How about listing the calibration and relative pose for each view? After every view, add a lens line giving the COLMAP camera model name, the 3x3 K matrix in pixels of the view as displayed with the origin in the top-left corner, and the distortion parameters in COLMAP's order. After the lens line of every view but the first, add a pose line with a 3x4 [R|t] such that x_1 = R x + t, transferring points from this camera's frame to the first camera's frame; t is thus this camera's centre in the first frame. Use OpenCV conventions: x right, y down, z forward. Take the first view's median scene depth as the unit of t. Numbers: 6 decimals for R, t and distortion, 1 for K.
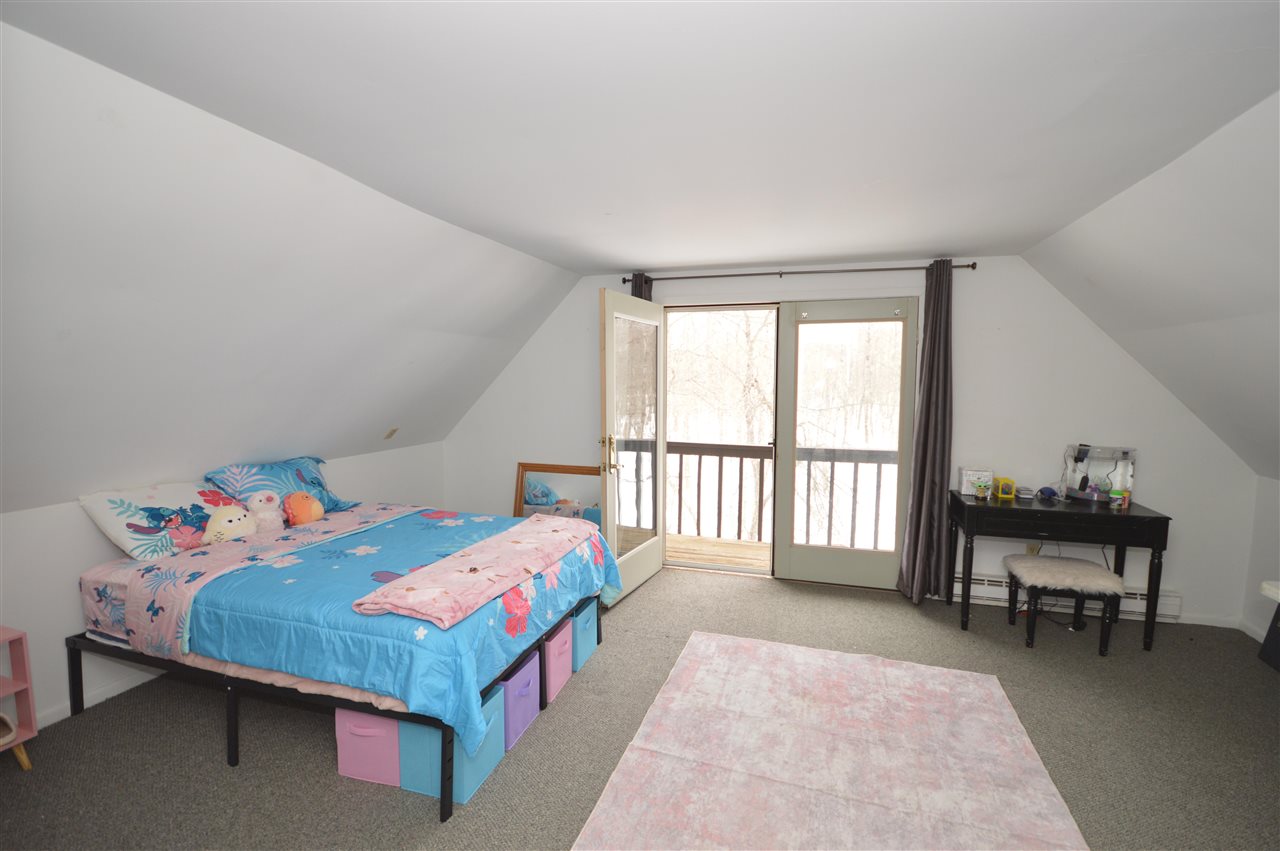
lens RADIAL K [[570.9, 0, 638.3], [0, 570.9, 425.2], [0, 0, 1]] dist [0.002321, -0.004441]
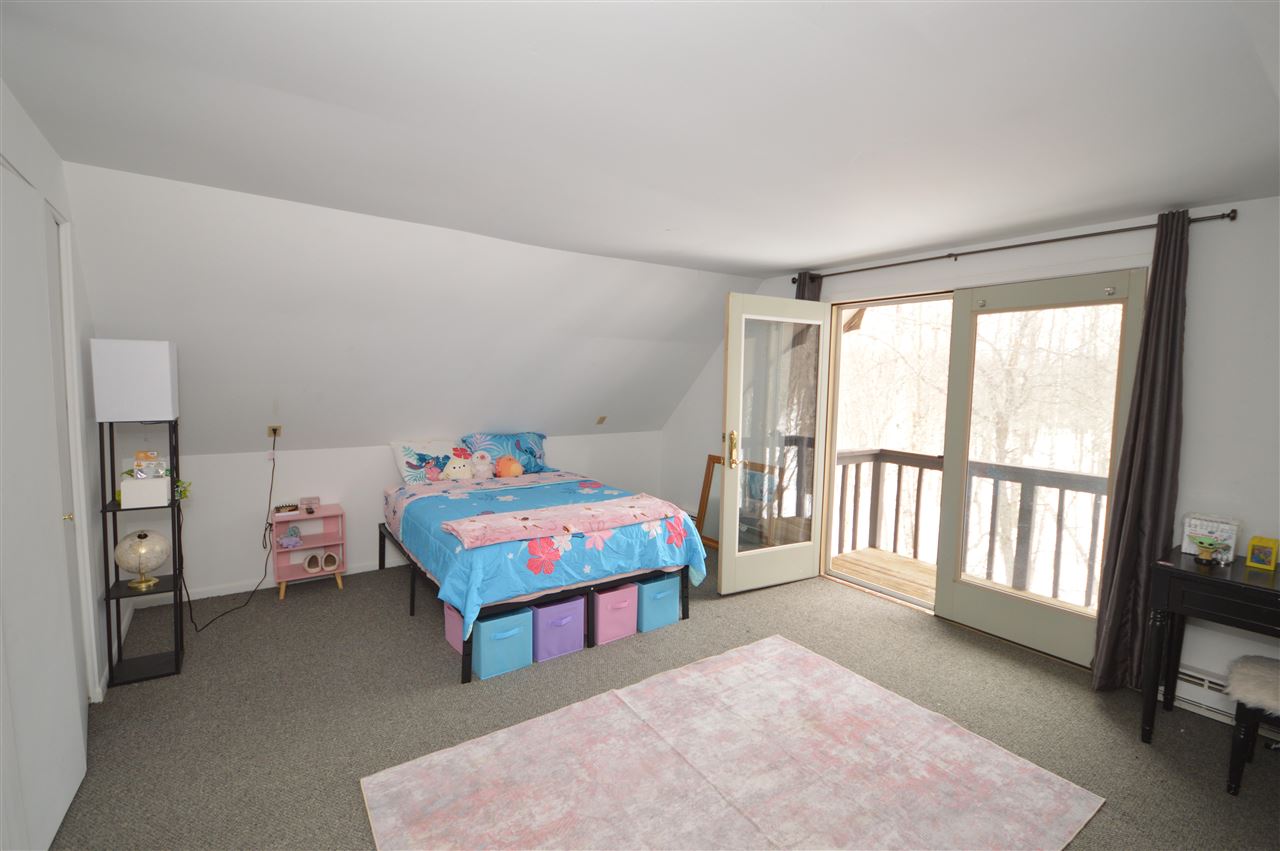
lens RADIAL K [[569.7, 0, 640.7], [0, 569.7, 422.8], [0, 0, 1]] dist [0.002055, 0.000103]
pose [[0.799798, 0.058422, -0.597420, 0.471499], [-0.061898, 0.997974, 0.014727, -0.003898], [0.597070, 0.025200, 0.801794, 0.061613]]
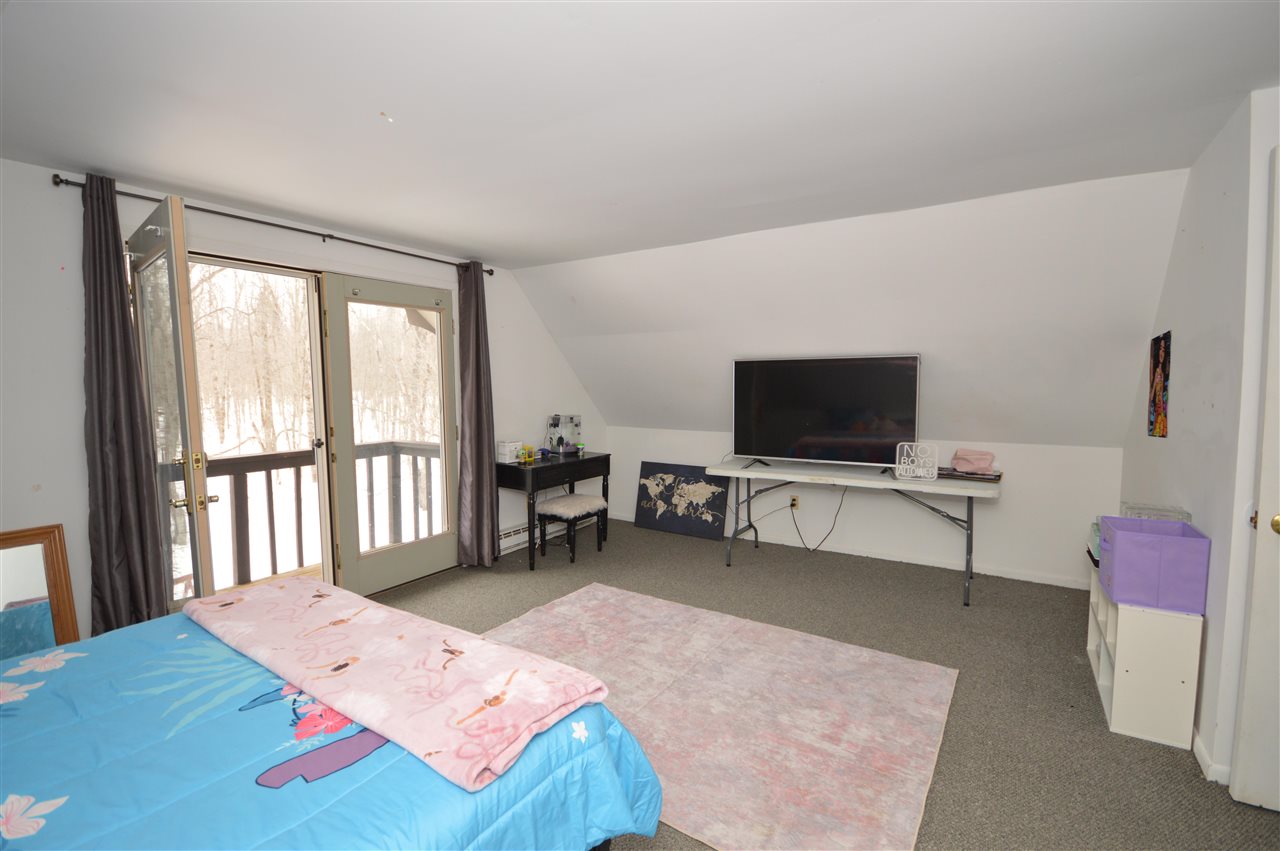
lens RADIAL K [[577.2, 0, 641.2], [0, 577.2, 427.0], [0, 0, 1]] dist [0.001574, -0.005140]
pose [[0.263827, -0.078687, 0.961355, -0.540102], [0.088202, 0.994459, 0.057191, 0.000480], [-0.960529, 0.069705, 0.269306, 0.418852]]
